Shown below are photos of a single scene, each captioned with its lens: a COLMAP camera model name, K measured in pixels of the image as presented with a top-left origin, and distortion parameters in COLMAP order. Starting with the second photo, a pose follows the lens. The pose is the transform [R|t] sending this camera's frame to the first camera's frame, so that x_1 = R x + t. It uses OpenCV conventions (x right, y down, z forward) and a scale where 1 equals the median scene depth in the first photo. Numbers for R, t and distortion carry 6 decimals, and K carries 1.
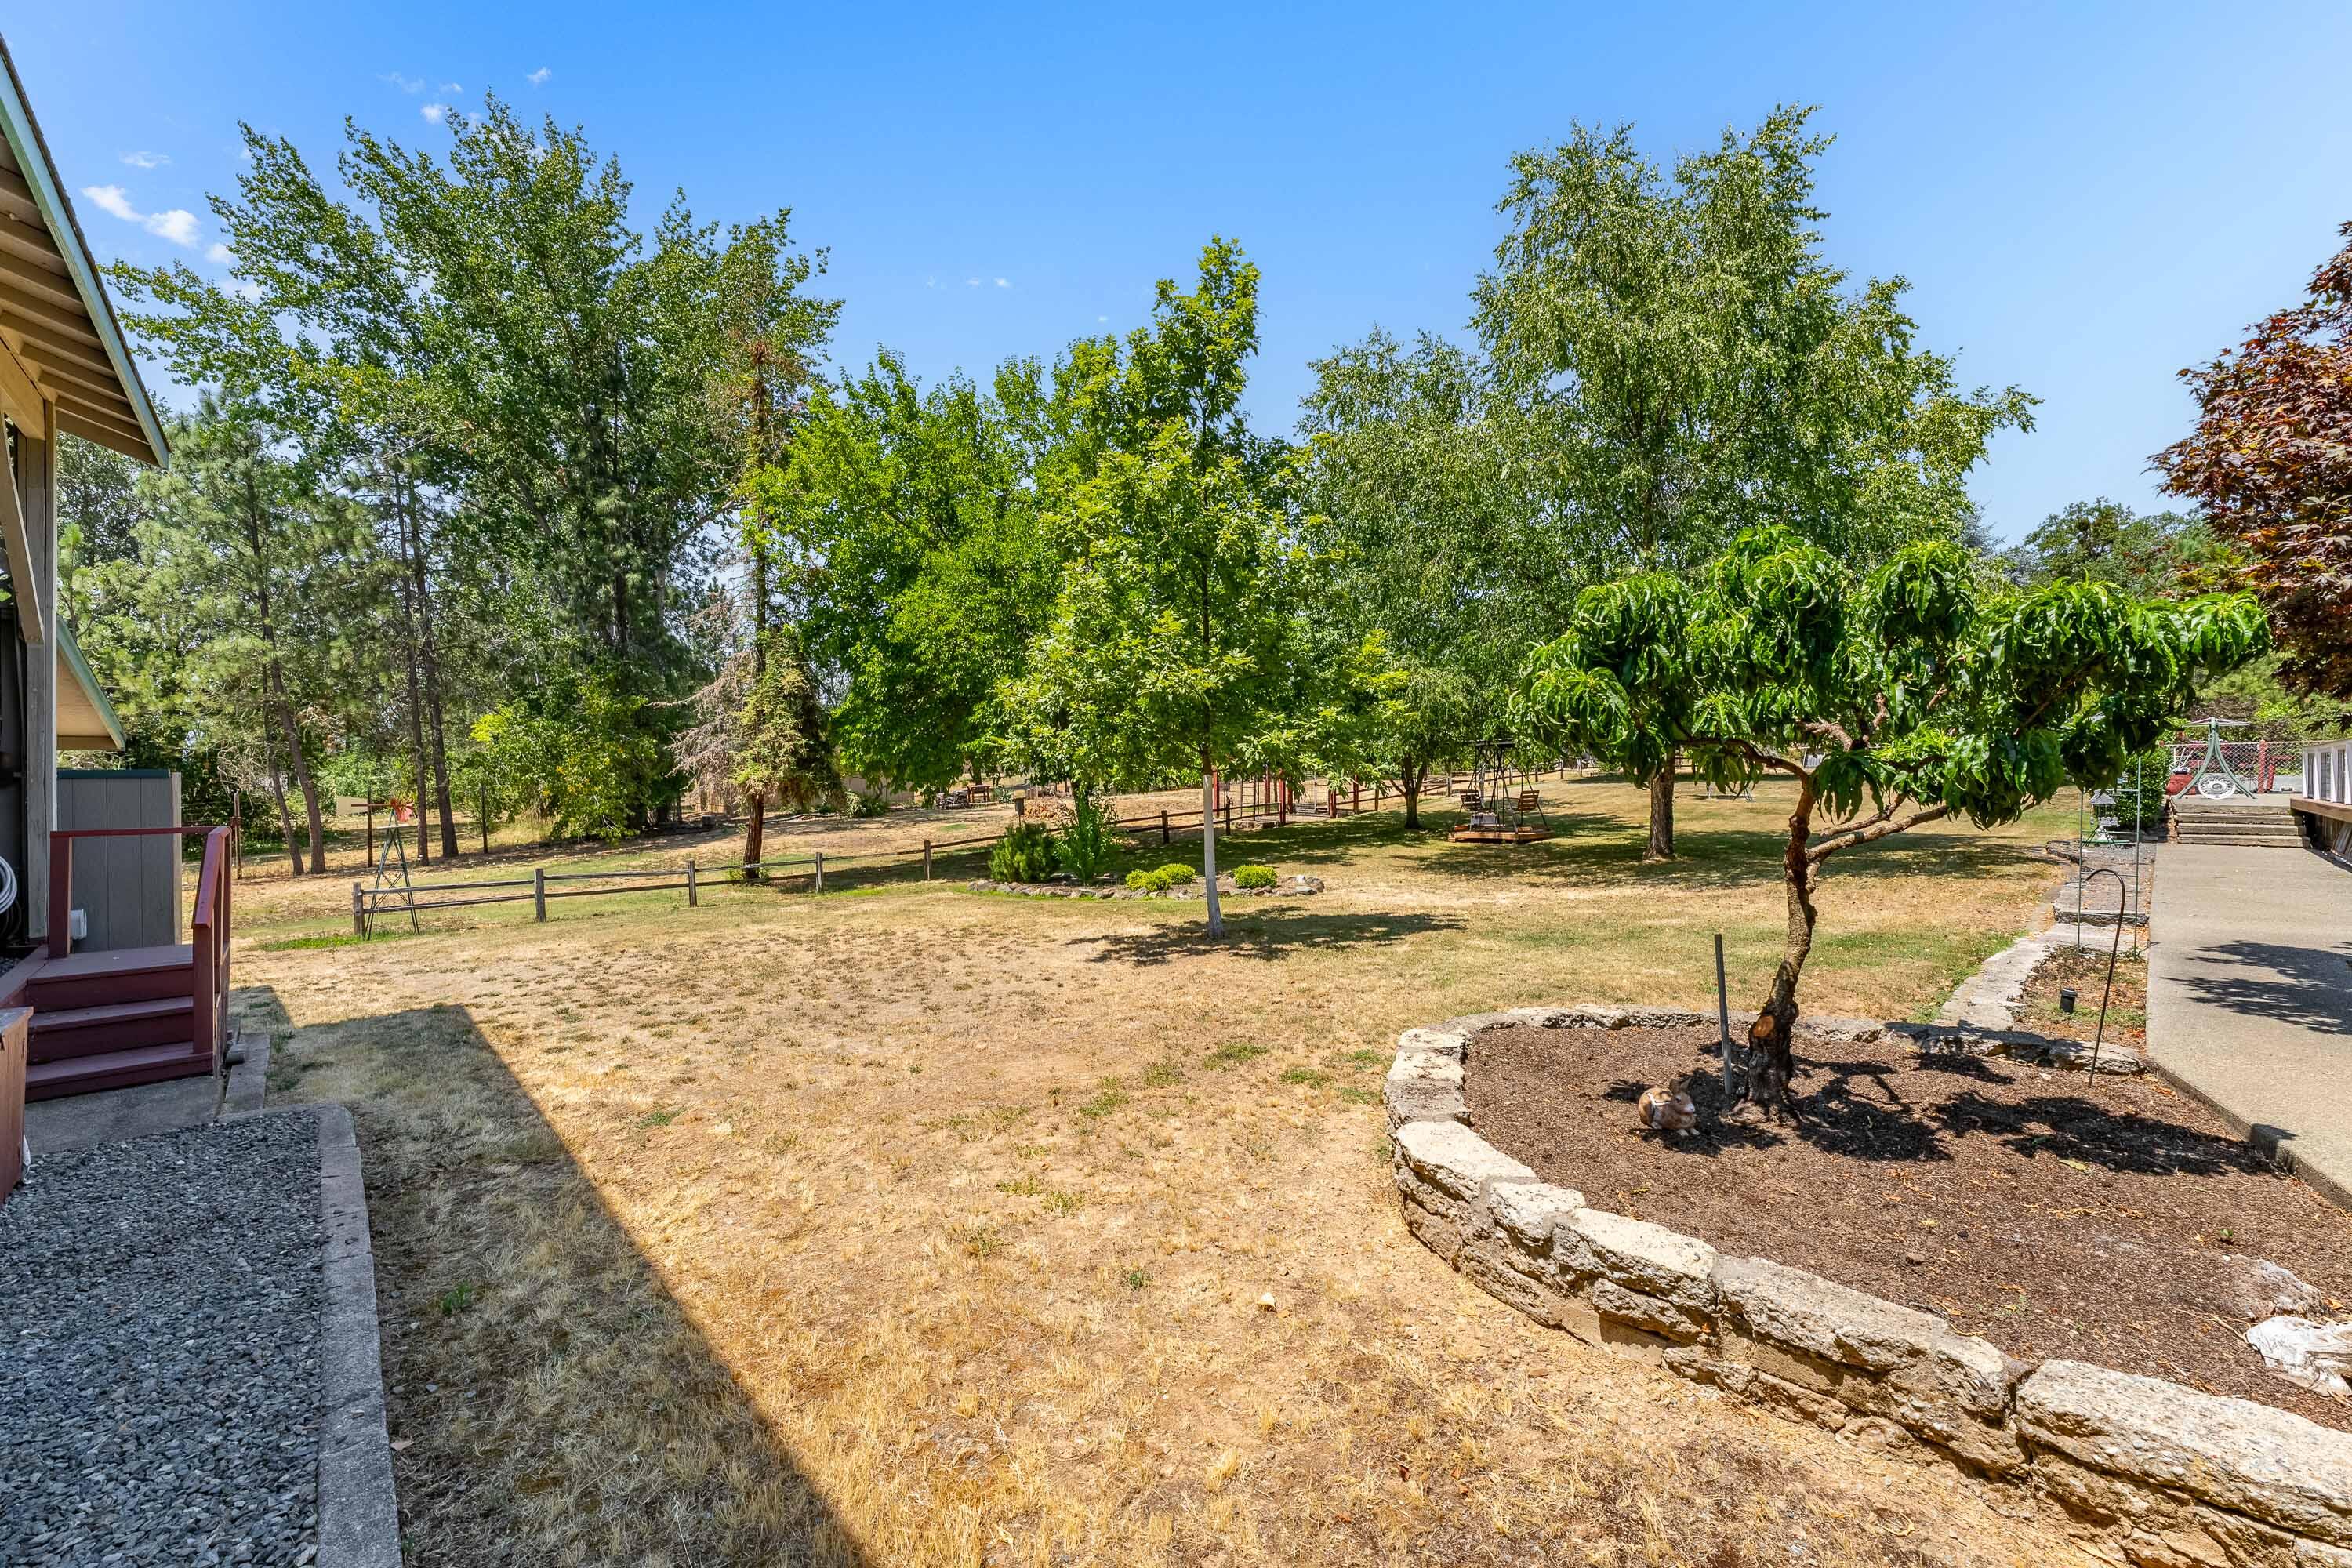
lens RADIAL K [[964.7, 0, 1190.5], [0, 964.7, 776.1], [0, 0, 1]] dist [-0.014365, 0.002531]
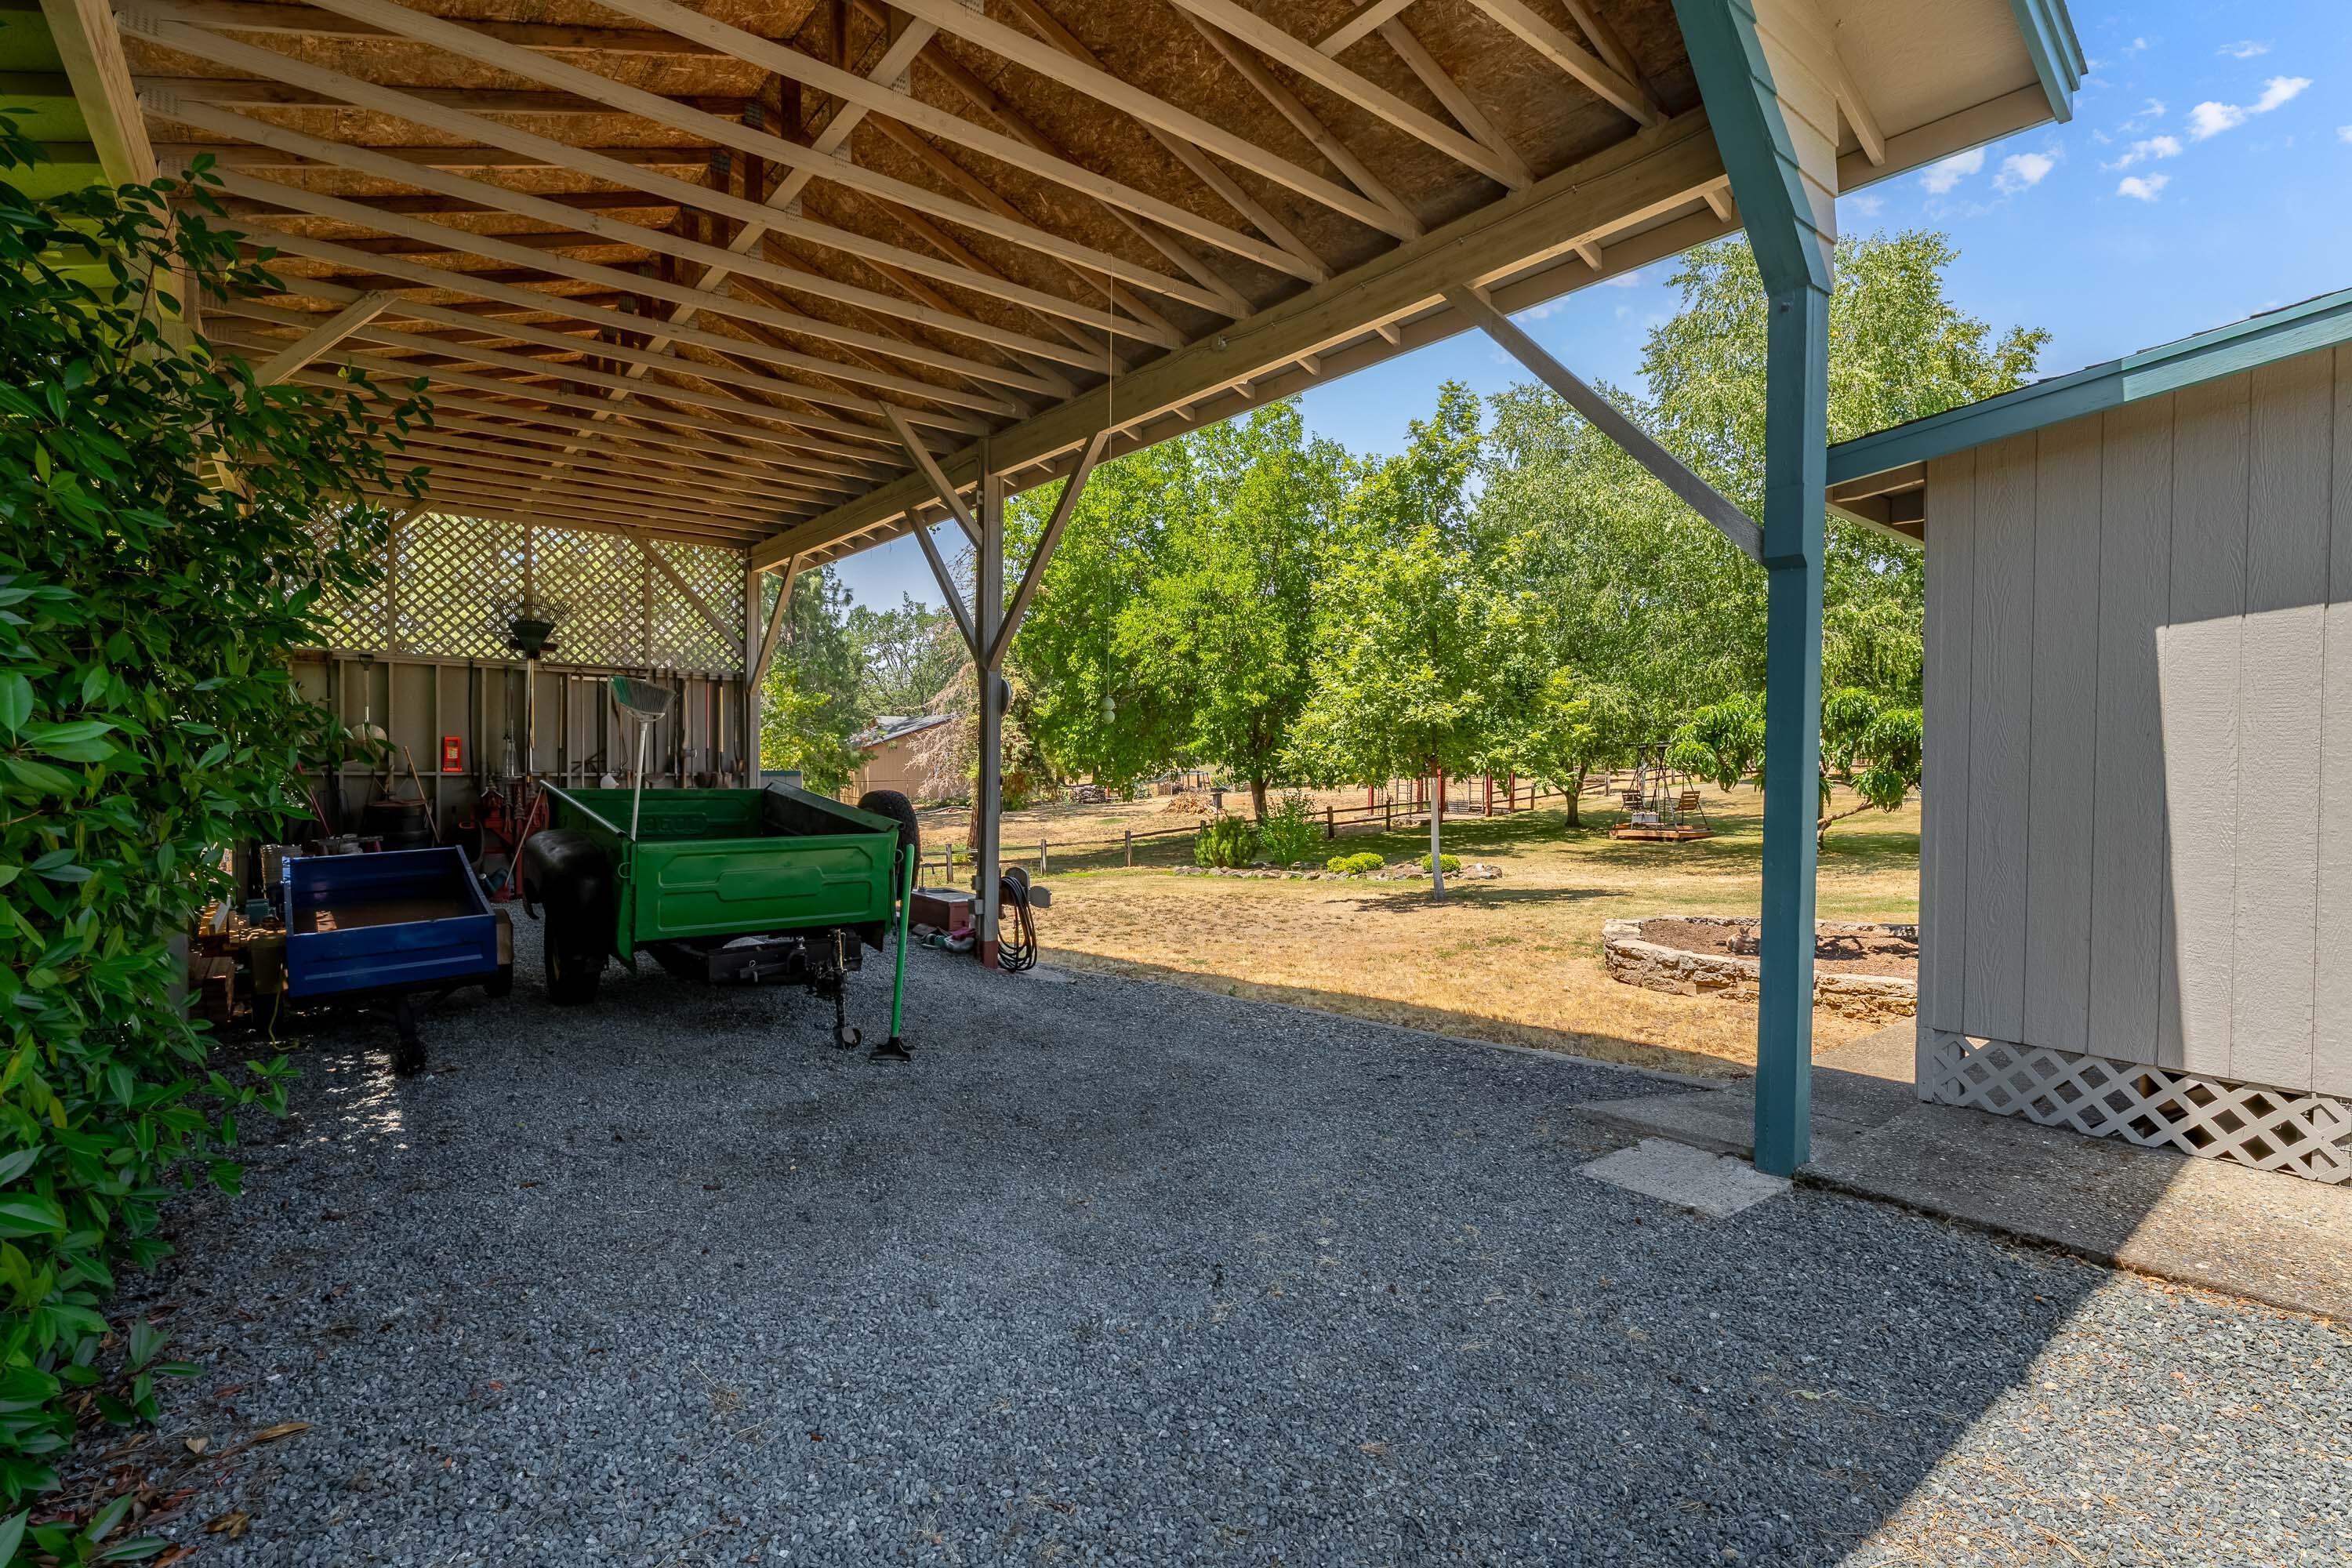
lens RADIAL K [[1111.6, 0, 1187.9], [0, 1111.6, 781.1], [0, 0, 1]] dist [-0.010937, -0.001023]
pose [[0.995633, 0.009226, -0.092893, -0.098563], [-0.008215, 0.999903, 0.011260, -0.005912], [0.092988, -0.010447, 0.995612, -0.308282]]
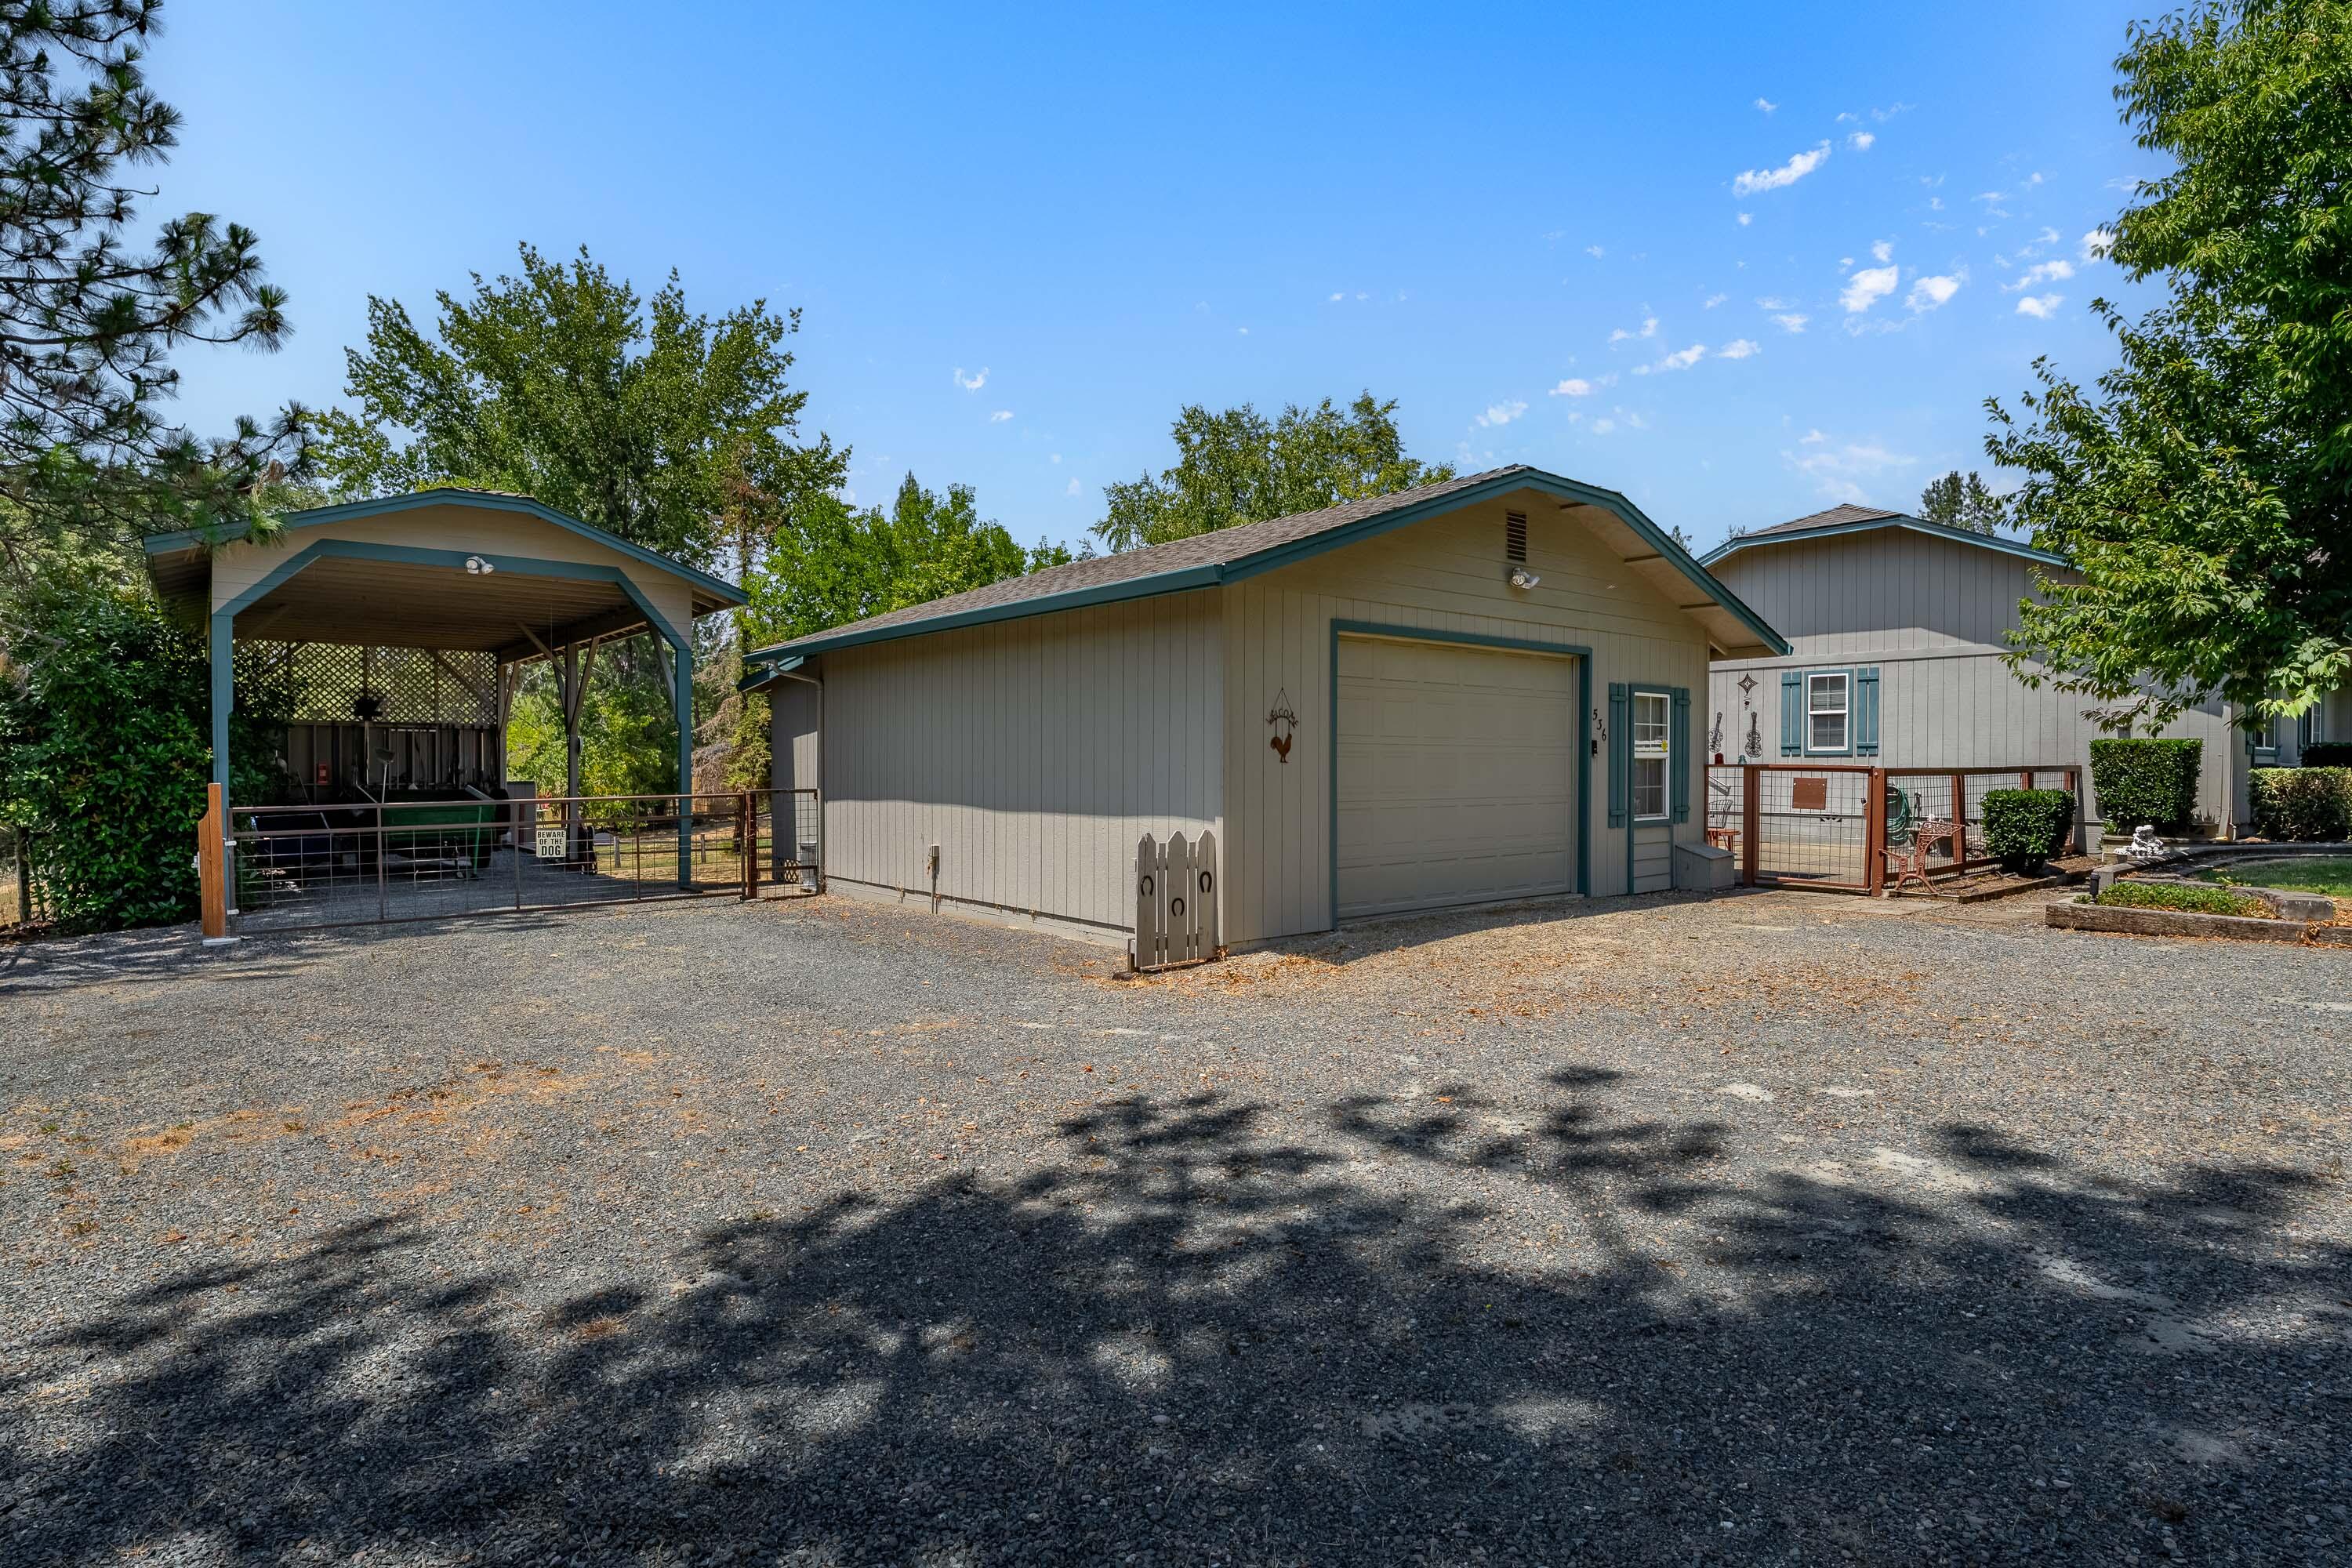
lens RADIAL K [[1190.3, 0, 1163.1], [0, 1190.3, 778.5], [0, 0, 1]] dist [-0.007451, -0.000677]
pose [[0.997313, 0.005035, -0.073084, 0.364046], [-0.004985, 0.999987, 0.000862, -0.010393], [0.073087, -0.000495, 0.997325, -0.858054]]
